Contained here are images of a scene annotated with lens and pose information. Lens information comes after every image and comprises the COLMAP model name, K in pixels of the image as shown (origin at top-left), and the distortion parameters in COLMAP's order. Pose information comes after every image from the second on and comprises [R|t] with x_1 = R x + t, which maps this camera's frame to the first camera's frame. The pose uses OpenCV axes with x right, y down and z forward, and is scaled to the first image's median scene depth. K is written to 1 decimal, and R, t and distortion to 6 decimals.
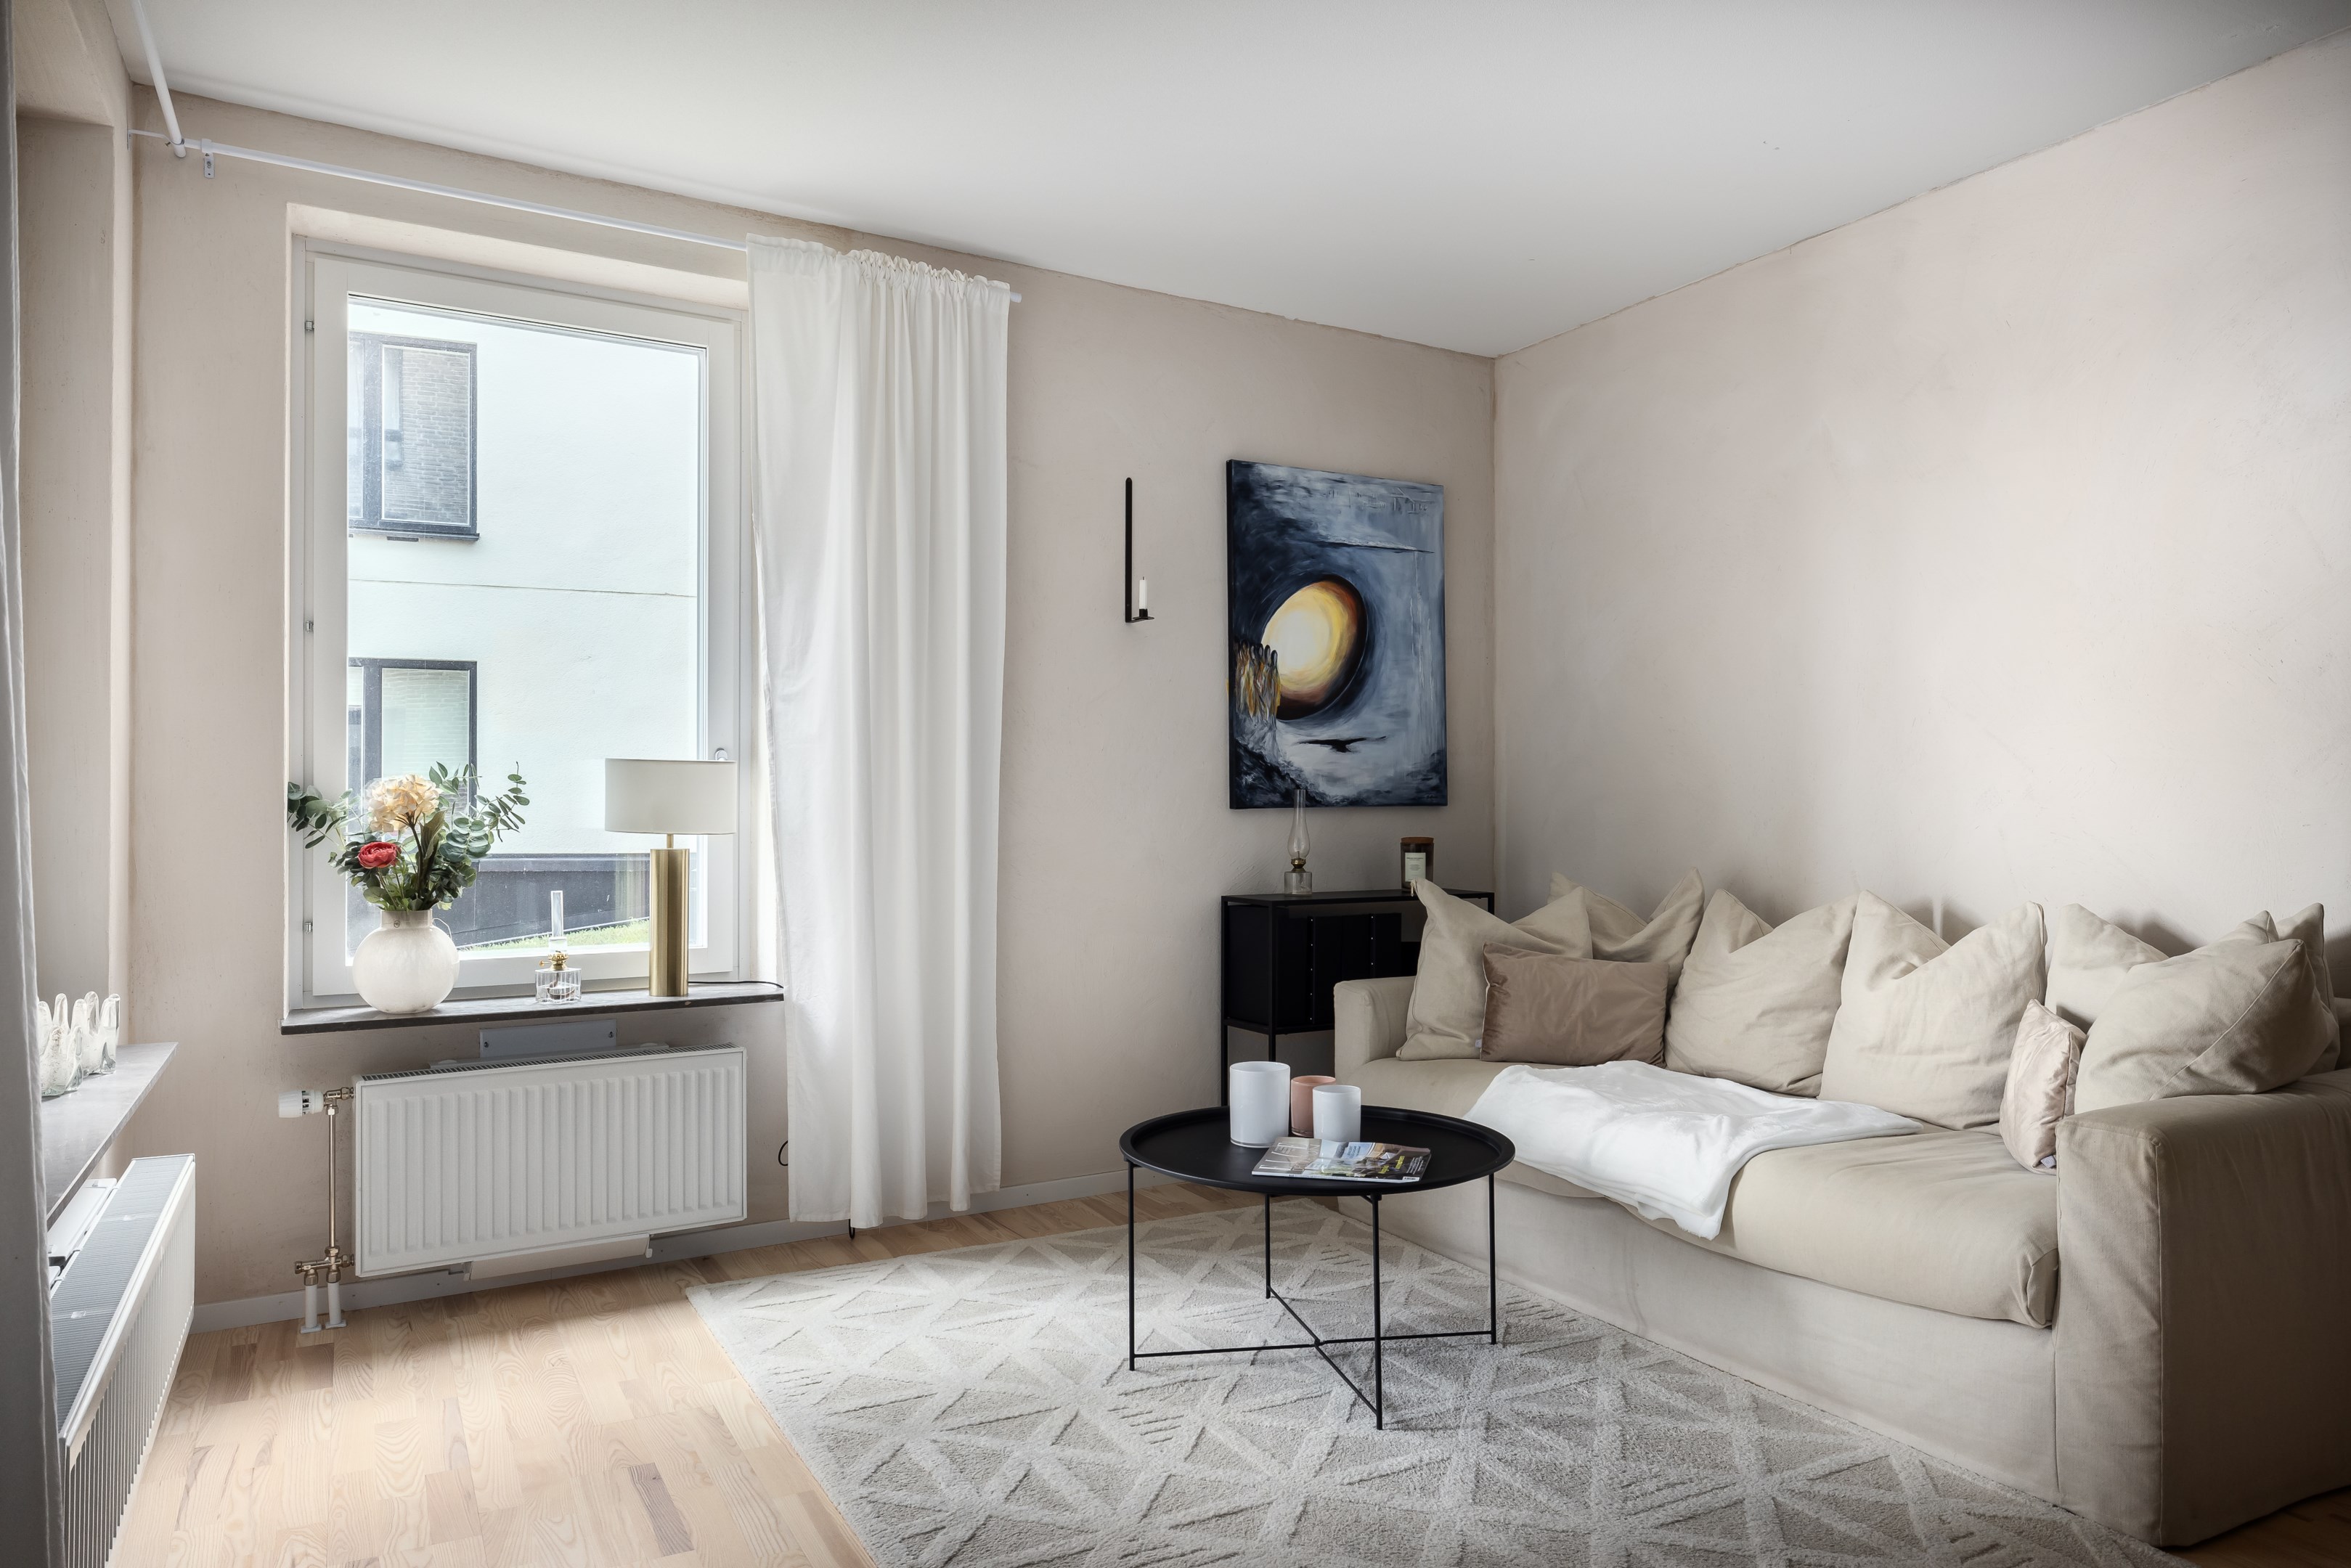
lens RADIAL K [[1531.3, 0, 1200.6], [0, 1531.3, 794.9], [0, 0, 1]] dist [0.000567, 0.003439]
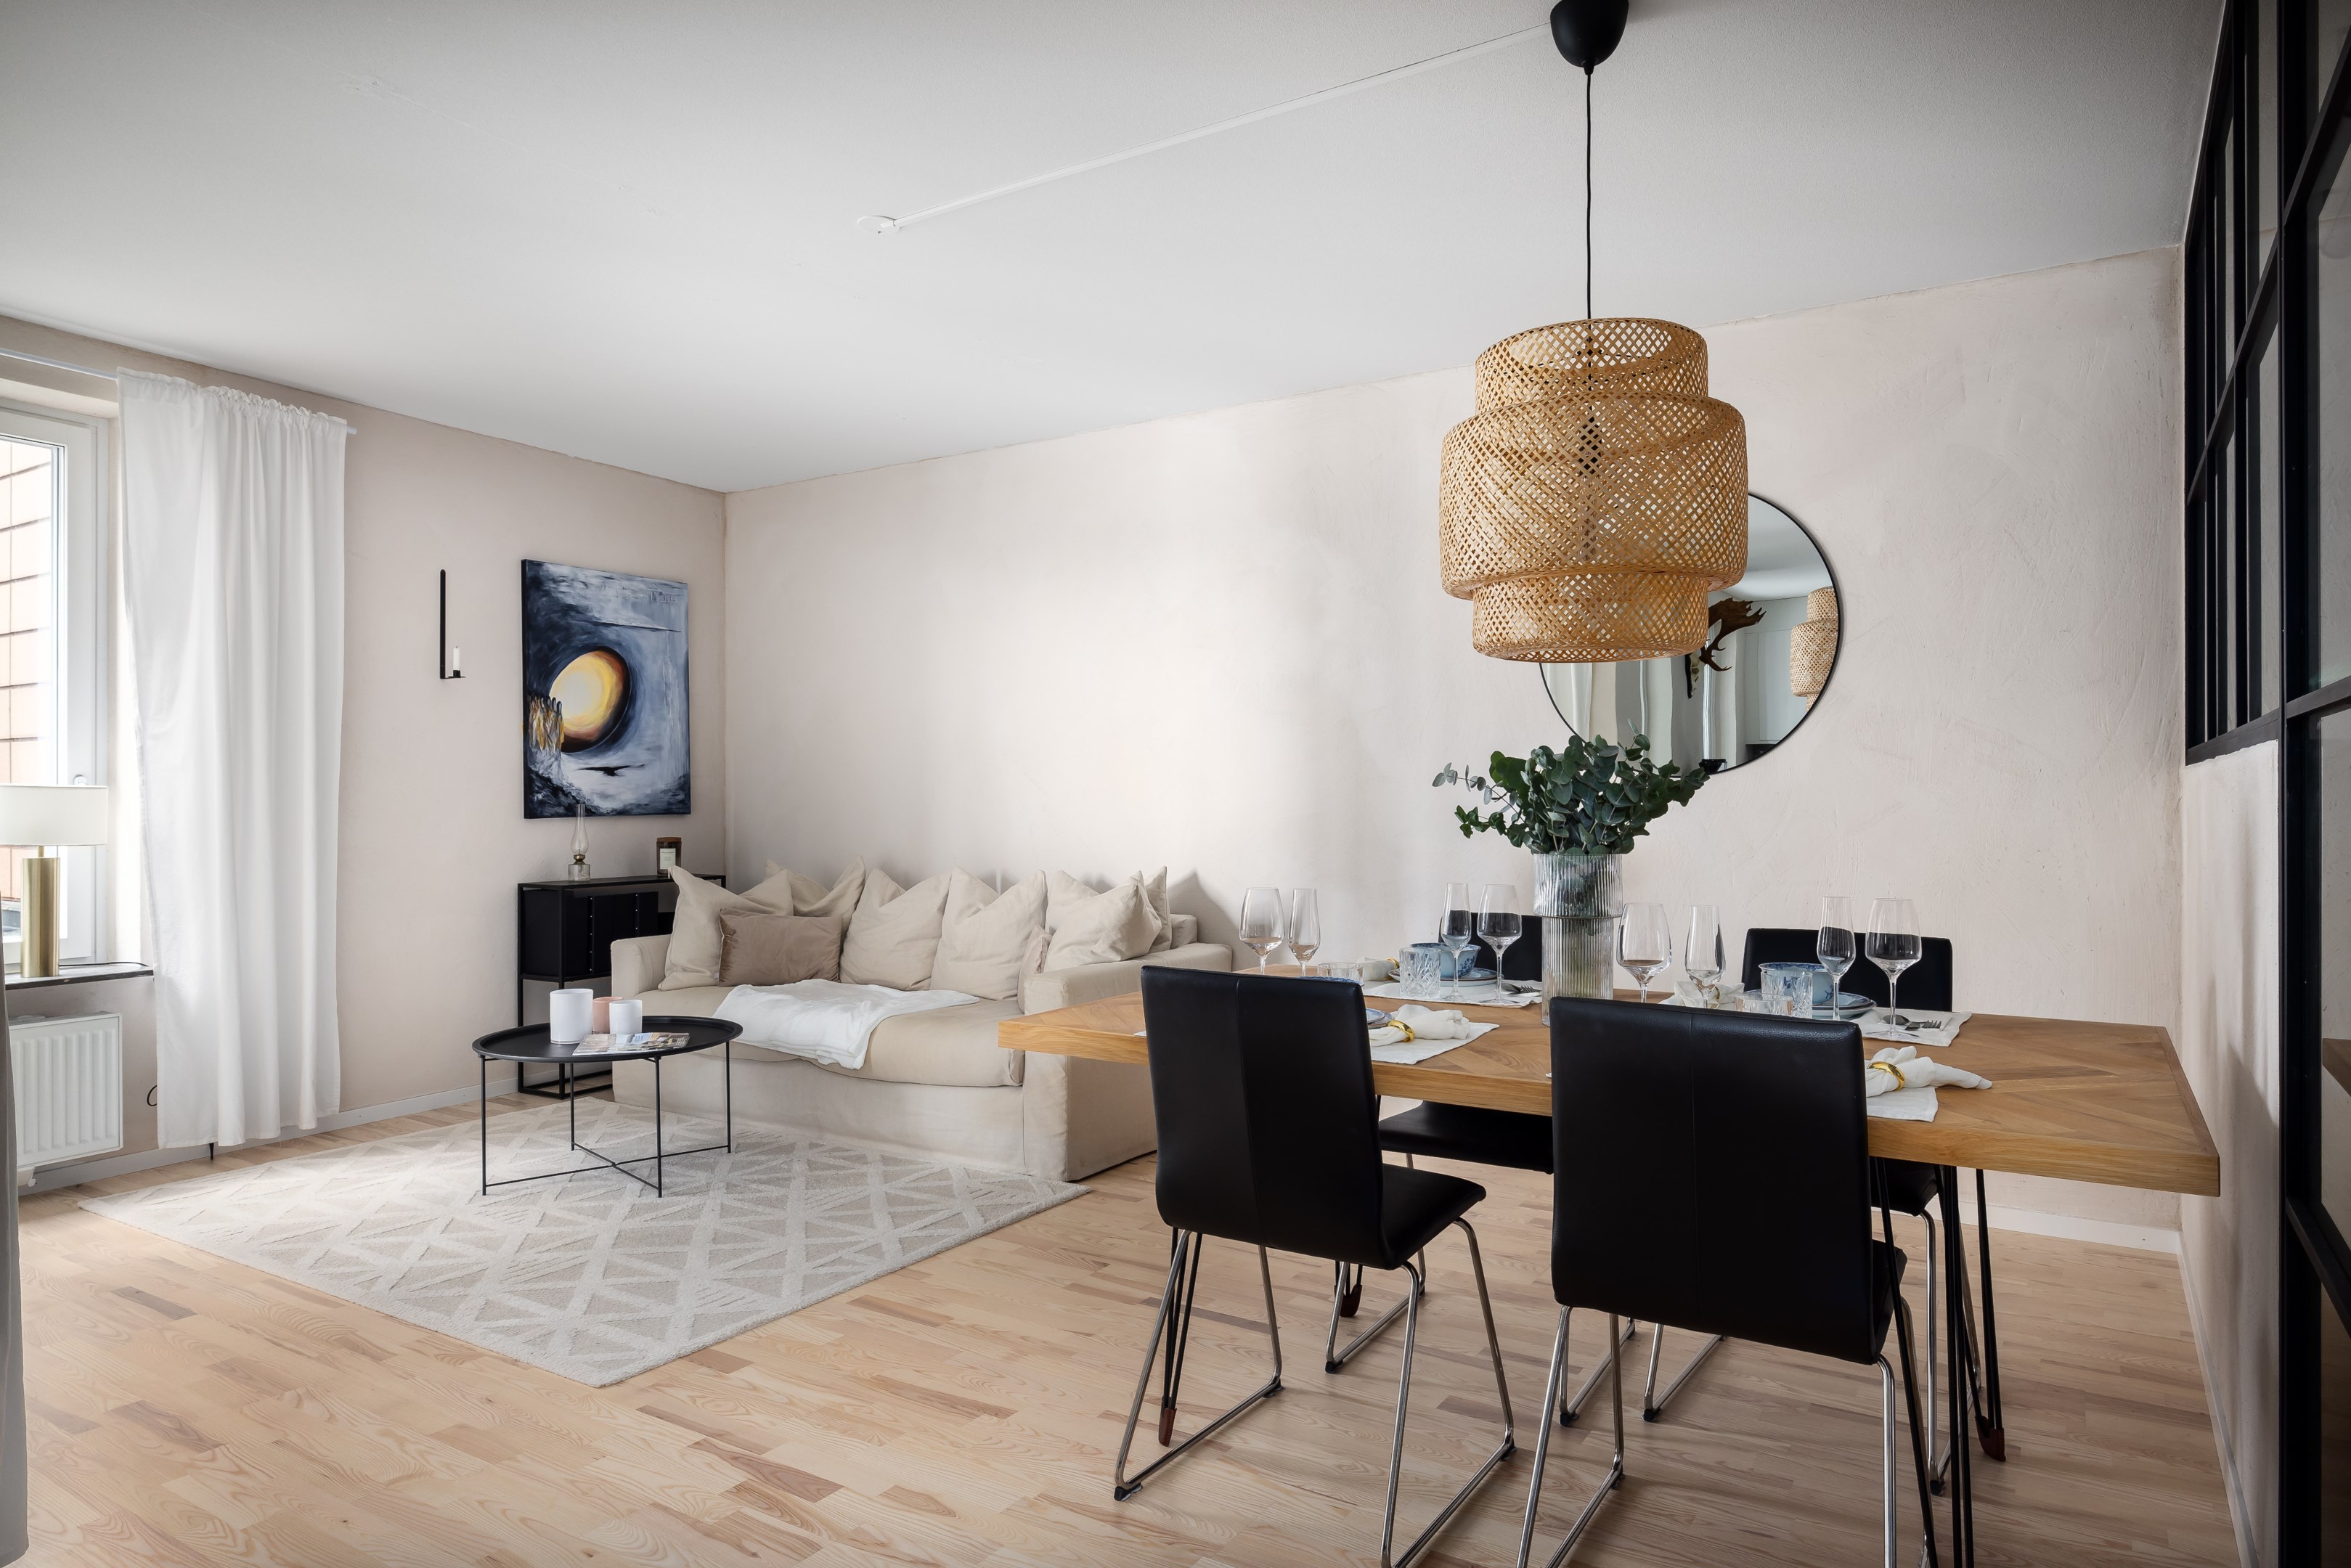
lens RADIAL K [[1366.4, 0, 1165.2], [0, 1366.4, 794.6], [0, 0, 1]] dist [-0.006863, 0.000482]
pose [[0.873613, -0.000564, 0.486620, -0.080105], [-0.000723, 0.999997, 0.002456, -0.017050], [-0.486620, -0.002497, 0.873610, -0.356709]]
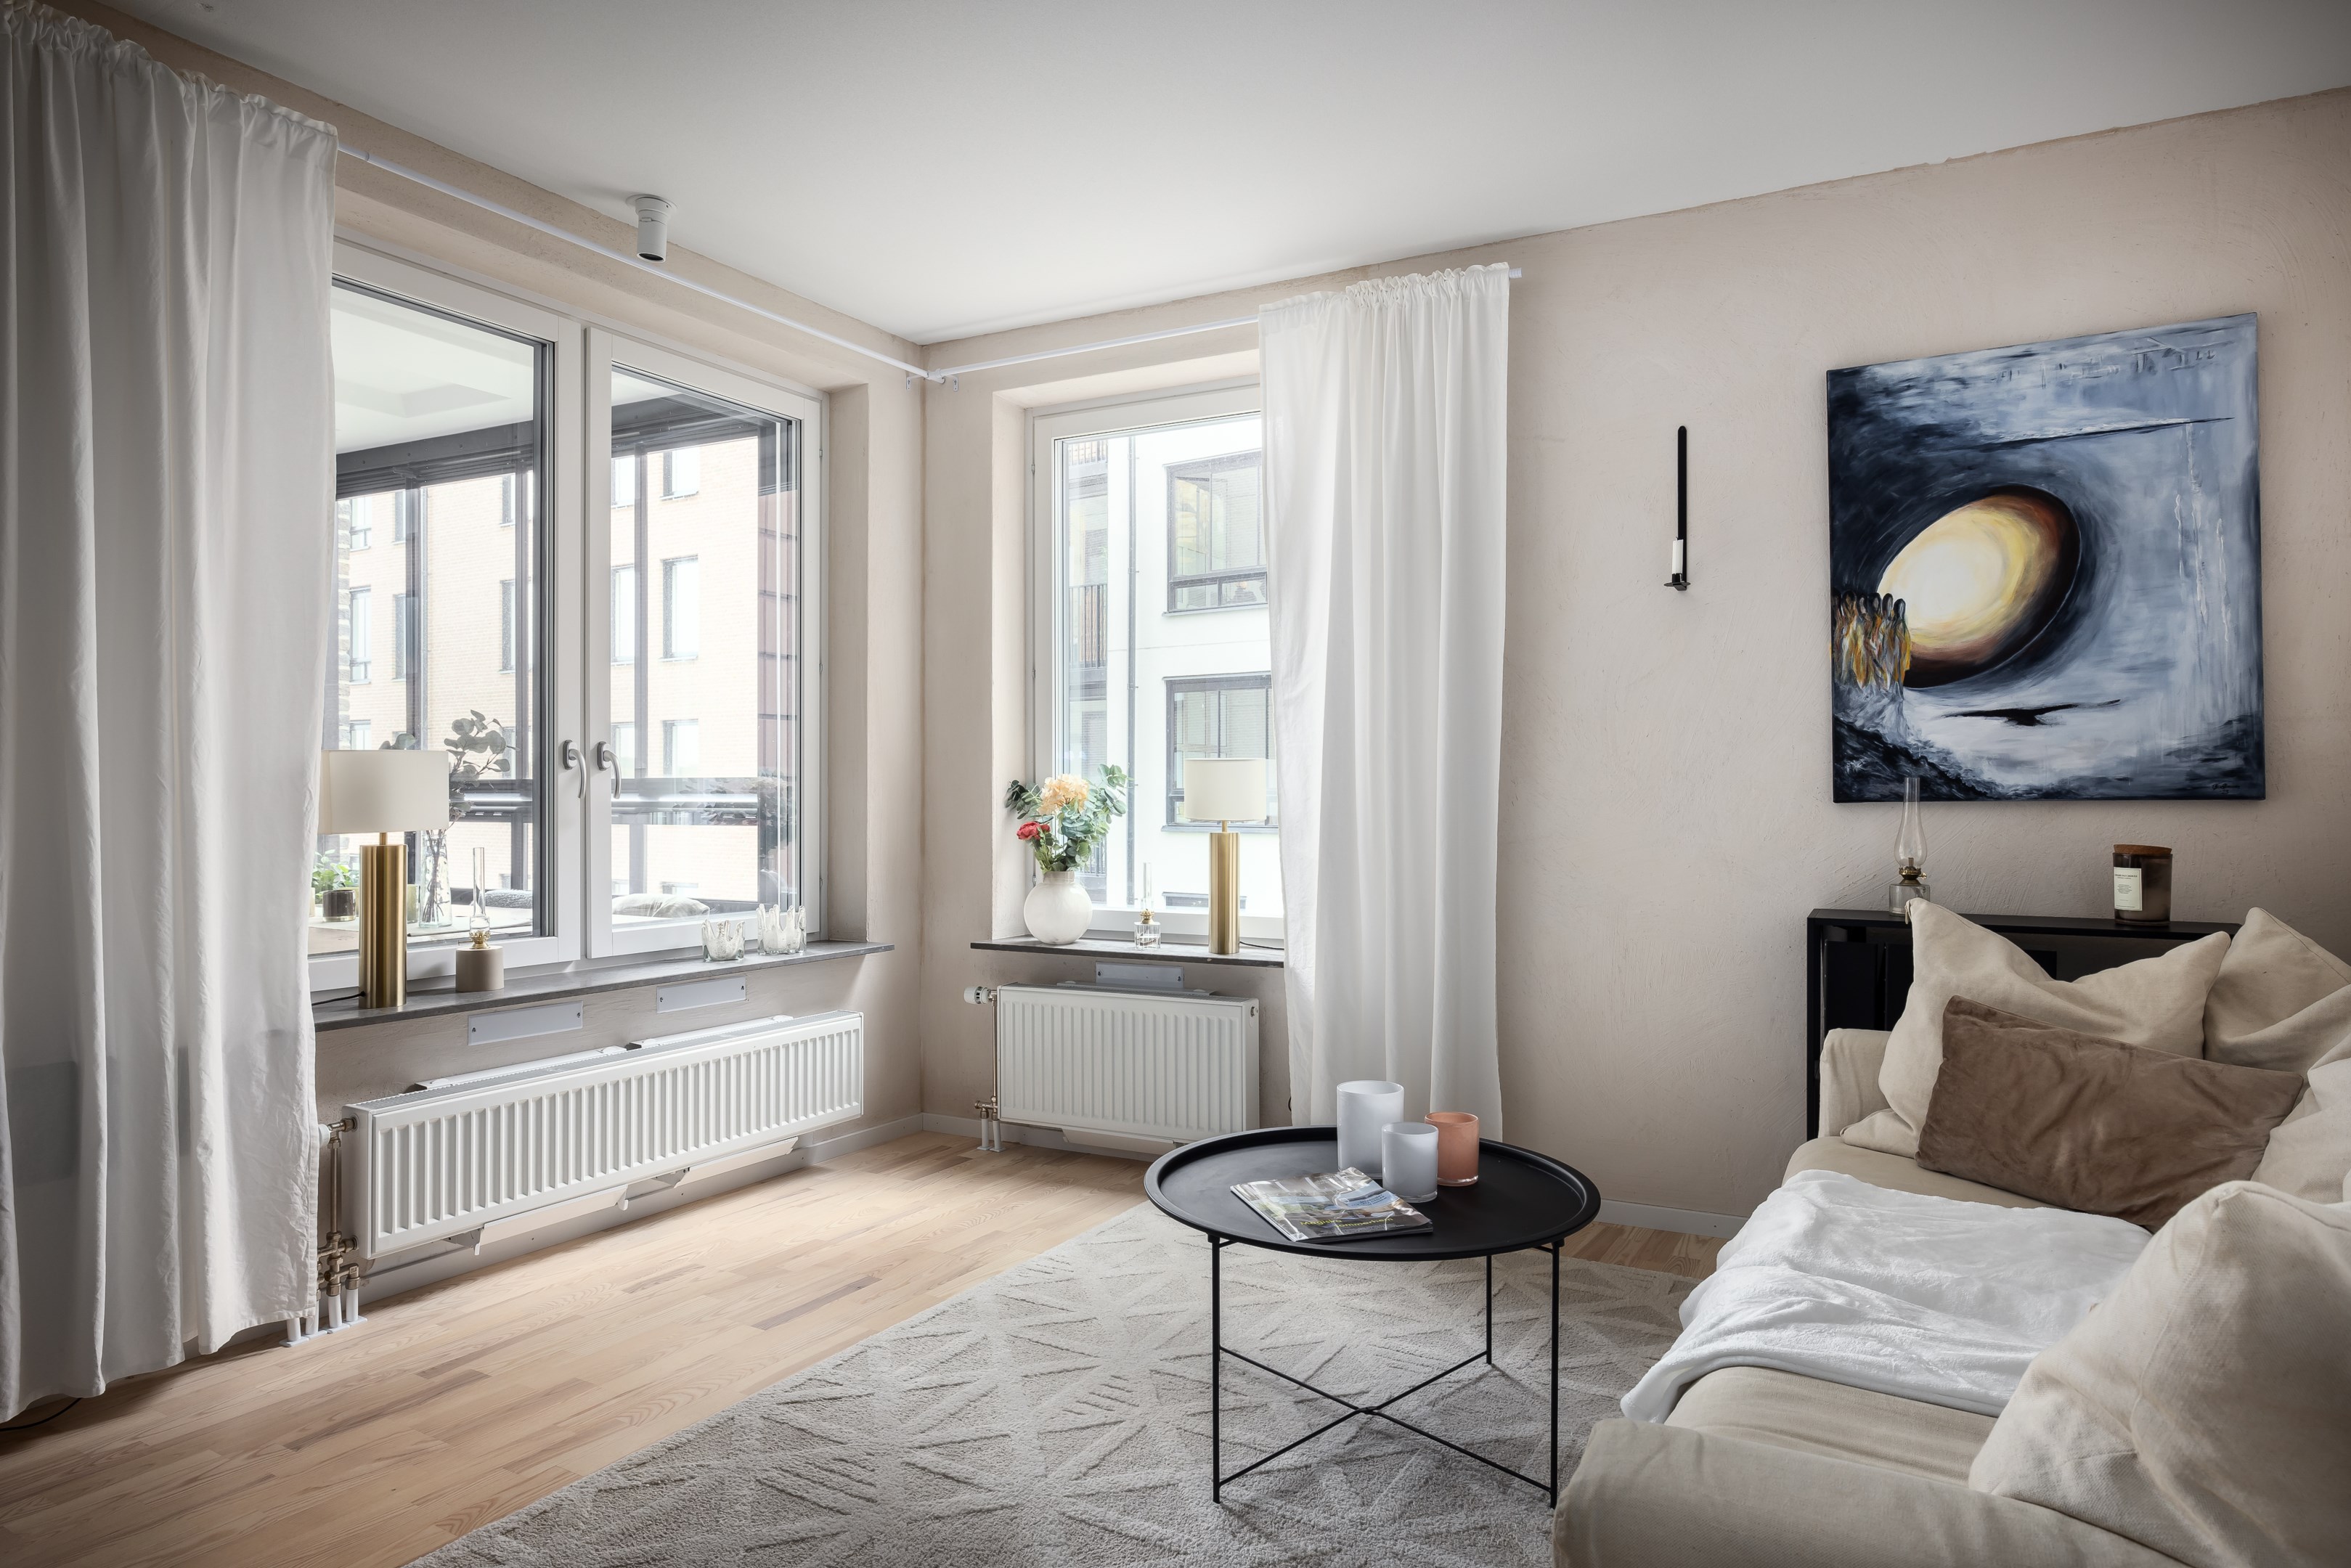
lens RADIAL K [[1366.4, 0, 1182.5], [0, 1366.4, 789.6], [0, 0, 1]] dist [-0.006863, 0.000482]
pose [[0.523343, -0.000913, -0.852122, 0.503855], [0.004842, 0.999986, 0.001902, -0.000665], [0.852108, -0.005122, 0.523340, 0.366302]]
